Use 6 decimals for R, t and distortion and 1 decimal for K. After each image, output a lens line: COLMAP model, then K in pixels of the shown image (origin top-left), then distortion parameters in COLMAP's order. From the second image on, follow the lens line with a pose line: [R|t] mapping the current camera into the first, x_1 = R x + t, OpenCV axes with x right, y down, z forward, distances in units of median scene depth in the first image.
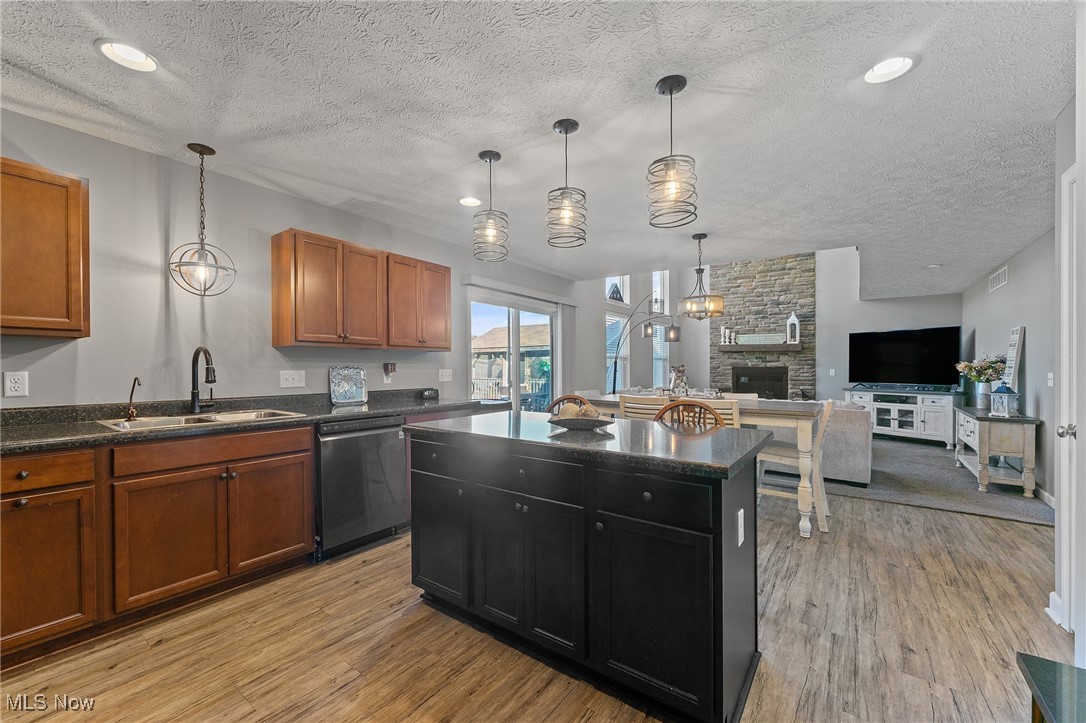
lens RADIAL K [[430.3, 0, 540.3], [0, 430.3, 377.6], [0, 0, 1]] dist [-0.000115, -0.000040]
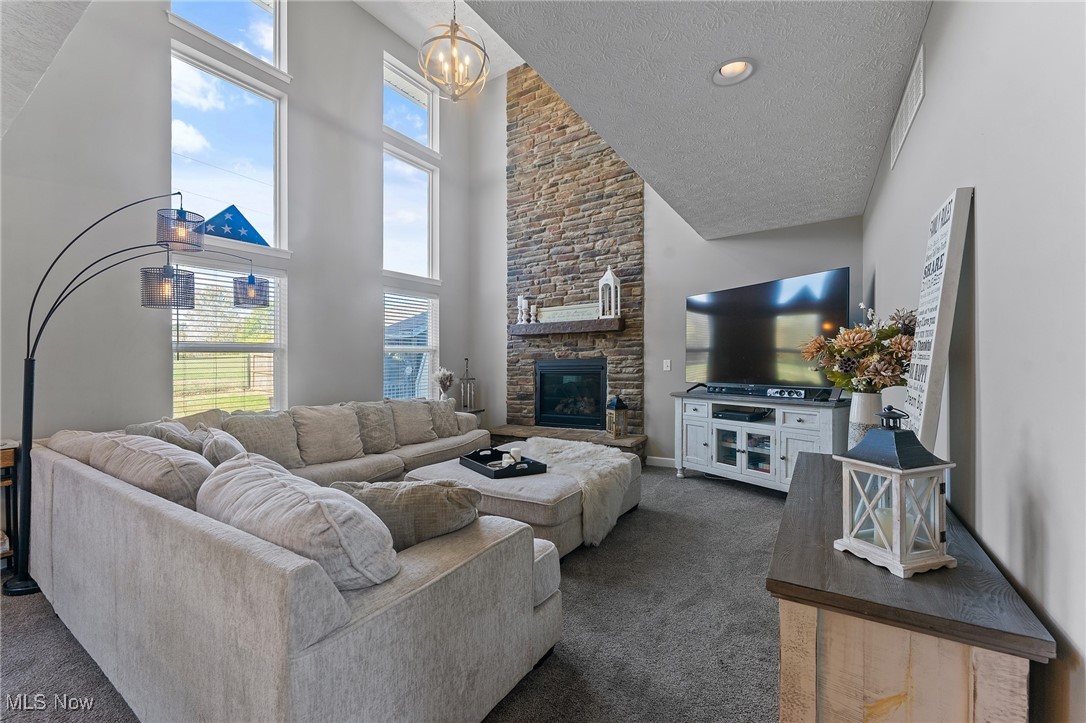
lens RADIAL K [[430.3, 0, 548.3], [0, 430.3, 387.5], [0, 0, 1]] dist [-0.000115, -0.000040]
pose [[0.996458, -0.031073, 0.078143, 1.120359], [0.028270, 0.998926, 0.036723, -0.019391], [-0.079200, -0.034383, 0.996266, 1.002612]]
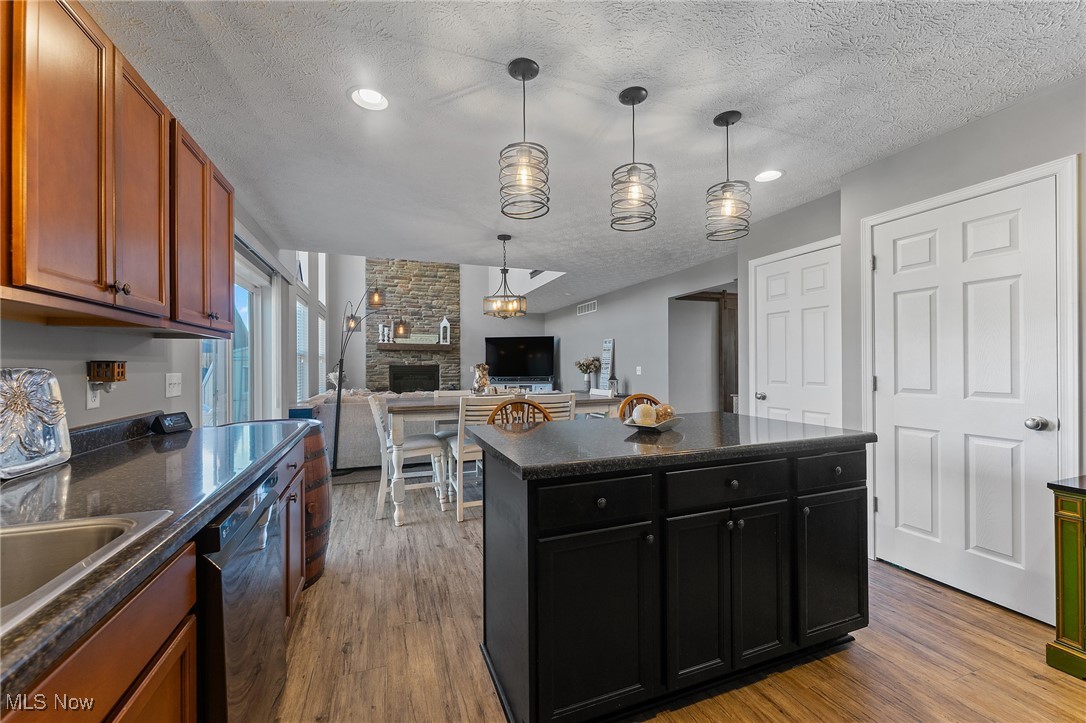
lens RADIAL K [[430.3, 0, 539.8], [0, 430.3, 369.4], [0, 0, 1]] dist [-0.000115, -0.000040]
pose [[0.555530, -0.015625, 0.831349, -0.514570], [0.029662, 0.999559, -0.001035, -0.012976], [-0.830967, 0.025235, 0.555749, 0.434170]]
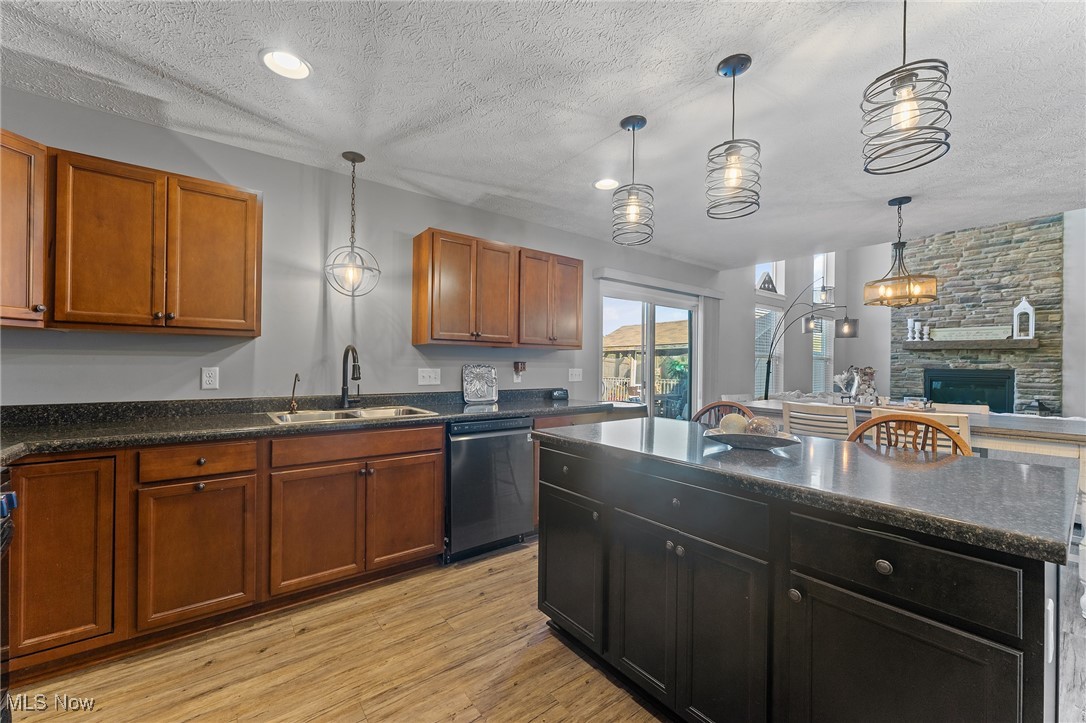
lens RADIAL K [[430.3, 0, 544.3], [0, 430.3, 370.0], [0, 0, 1]] dist [-0.000115, -0.000040]
pose [[0.959905, 0.011720, -0.280080, -0.027882], [-0.015991, 0.999788, -0.012970, -0.003589], [0.279869, 0.016928, 0.959889, 0.092410]]
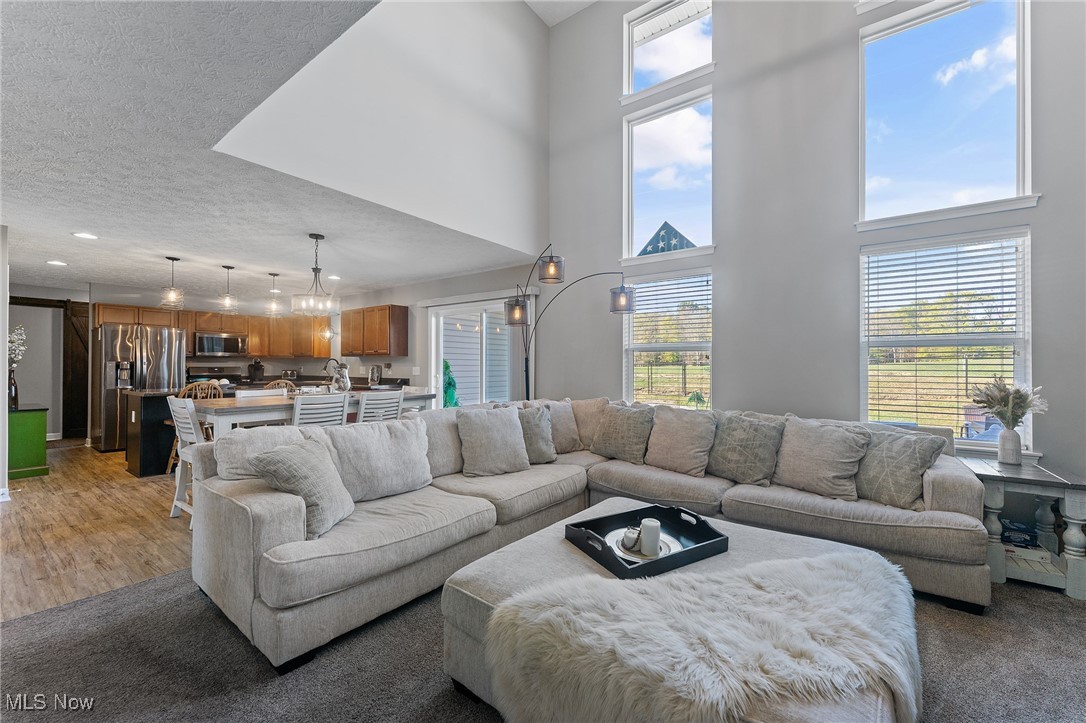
lens RADIAL K [[430.3, 0, 541.0], [0, 430.3, 372.6], [0, 0, 1]] dist [-0.000115, -0.000040]
pose [[0.004879, 0.012897, -0.999905, 1.652735], [-0.027479, 0.999541, 0.012758, -0.037738], [0.999610, 0.027415, 0.005231, 1.810708]]
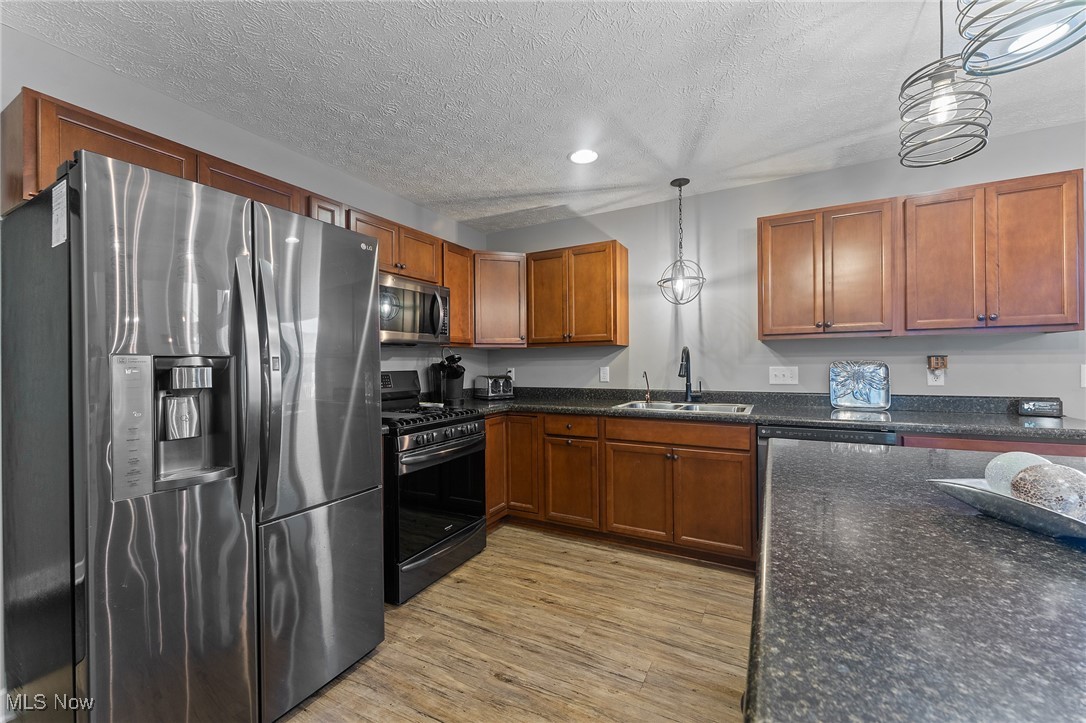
lens RADIAL K [[430.3, 0, 542.7], [0, 430.3, 372.7], [0, 0, 1]] dist [-0.000115, -0.000040]
pose [[0.133496, 0.017139, -0.990901, 0.255901], [-0.014425, 0.999778, 0.015350, -0.008671], [0.990944, 0.012244, 0.133713, 0.328732]]
